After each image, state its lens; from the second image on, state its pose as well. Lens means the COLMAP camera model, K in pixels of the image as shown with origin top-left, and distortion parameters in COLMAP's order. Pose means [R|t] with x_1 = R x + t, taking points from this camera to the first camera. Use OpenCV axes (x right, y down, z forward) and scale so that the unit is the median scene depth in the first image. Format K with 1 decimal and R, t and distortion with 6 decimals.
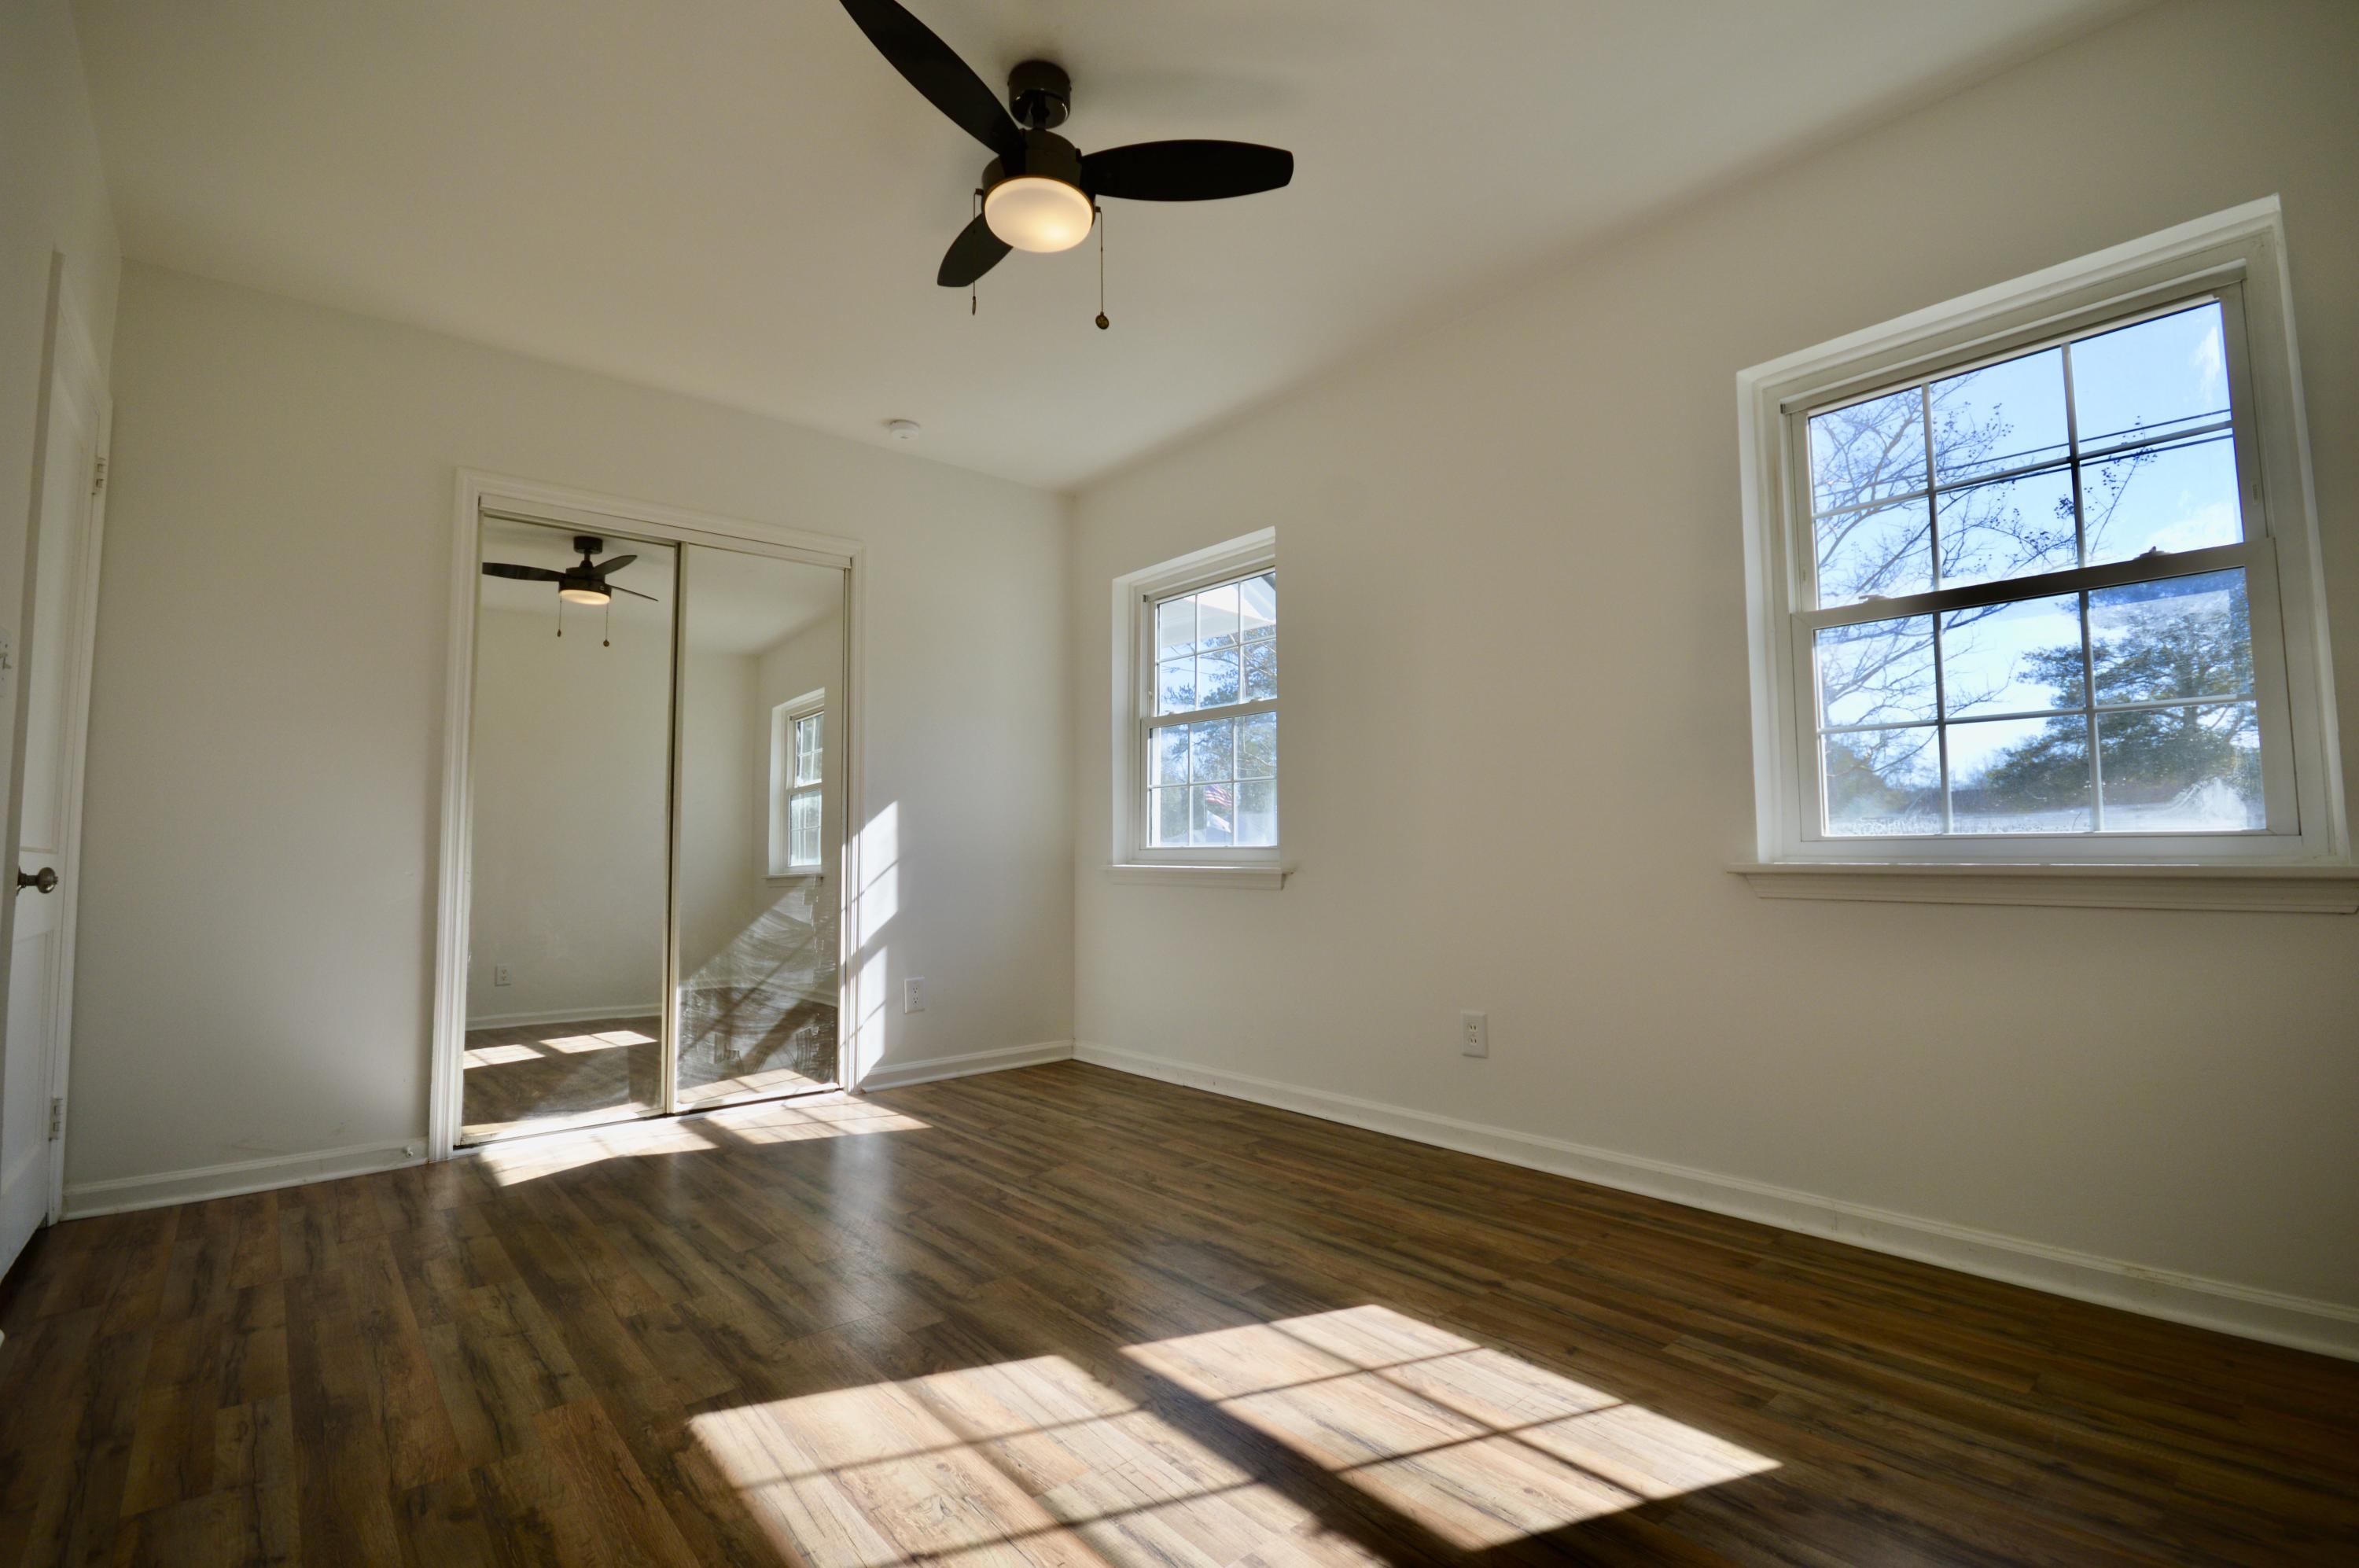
lens RADIAL K [[1040.0, 0, 1172.9], [0, 1040.0, 779.8], [0, 0, 1]] dist [0.015797, -0.018291]
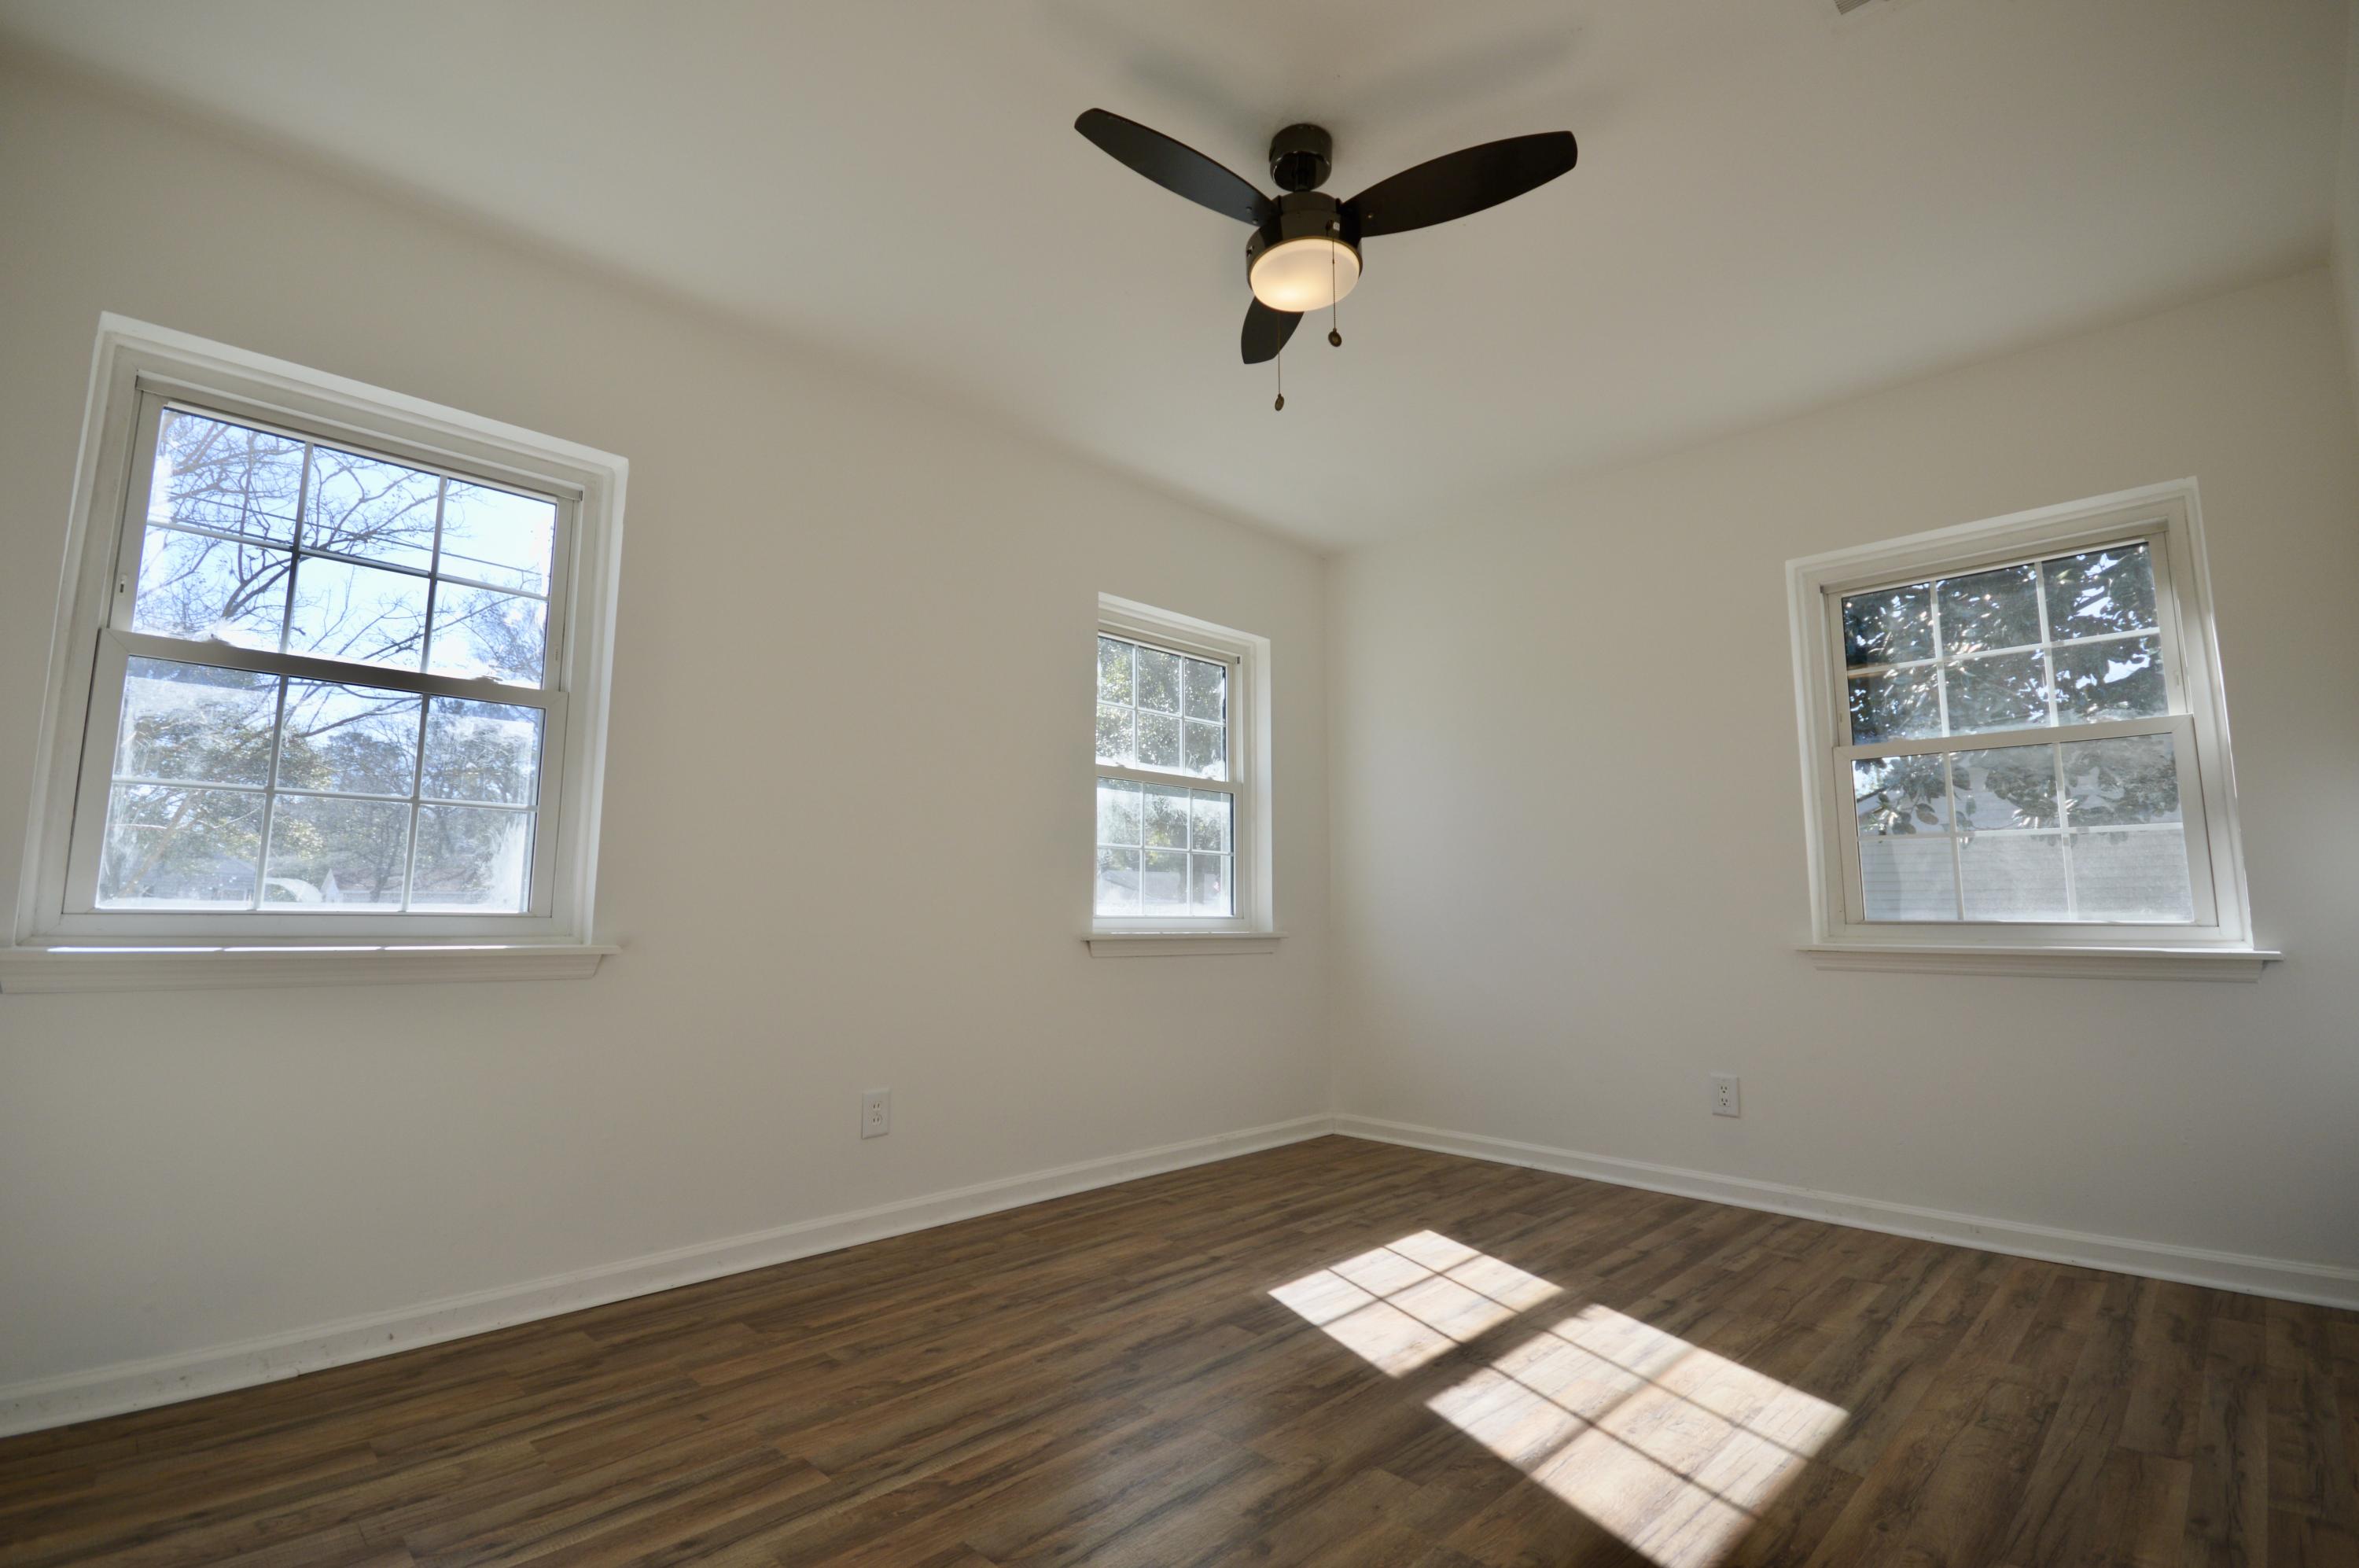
lens RADIAL K [[1075.3, 0, 1085.4], [0, 1075.3, 778.0], [0, 0, 1]] dist [0.013857, -0.020757]
pose [[-0.037357, 0.140300, 0.989404, -1.098269], [-0.071324, 0.987196, -0.142680, 0.087384], [-0.996753, -0.075898, -0.026872, 1.220745]]
